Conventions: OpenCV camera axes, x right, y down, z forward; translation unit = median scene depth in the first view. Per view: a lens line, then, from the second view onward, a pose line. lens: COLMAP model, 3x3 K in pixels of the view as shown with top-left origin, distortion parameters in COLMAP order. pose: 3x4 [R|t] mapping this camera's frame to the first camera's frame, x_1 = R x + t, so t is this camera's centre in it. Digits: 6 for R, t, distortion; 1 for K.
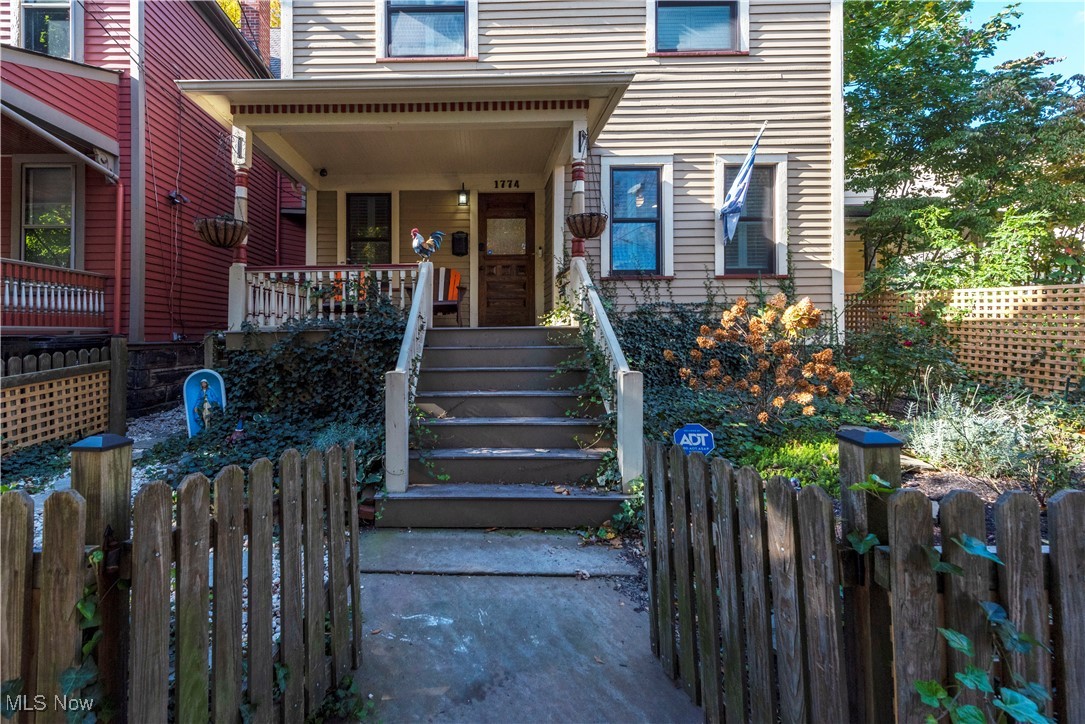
lens RADIAL K [[456.7, 0, 491.1], [0, 456.7, 331.8], [0, 0, 1]] dist [0.004015, 0.000420]
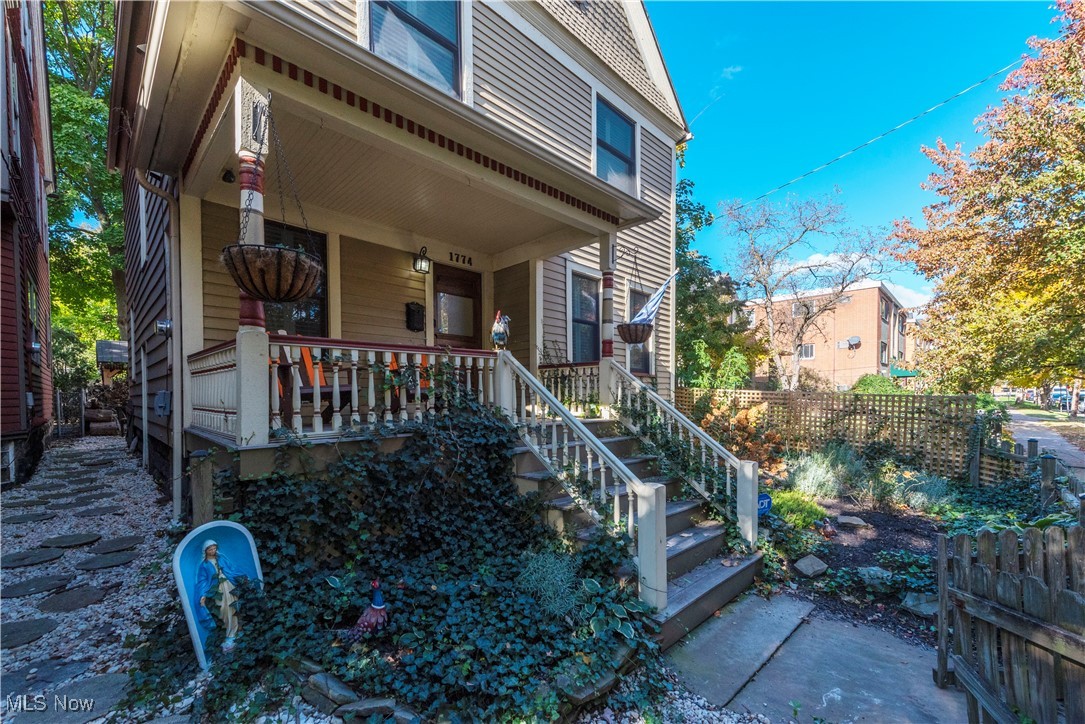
lens RADIAL K [[434.3, 0, 547.7], [0, 434.3, 411.4], [0, 0, 1]] dist [-0.003125, -0.002185]
pose [[0.706406, -0.016430, 0.707616, -0.539713], [-0.010642, 0.999371, 0.033829, -0.052969], [-0.707727, -0.031427, 0.705787, 0.282022]]
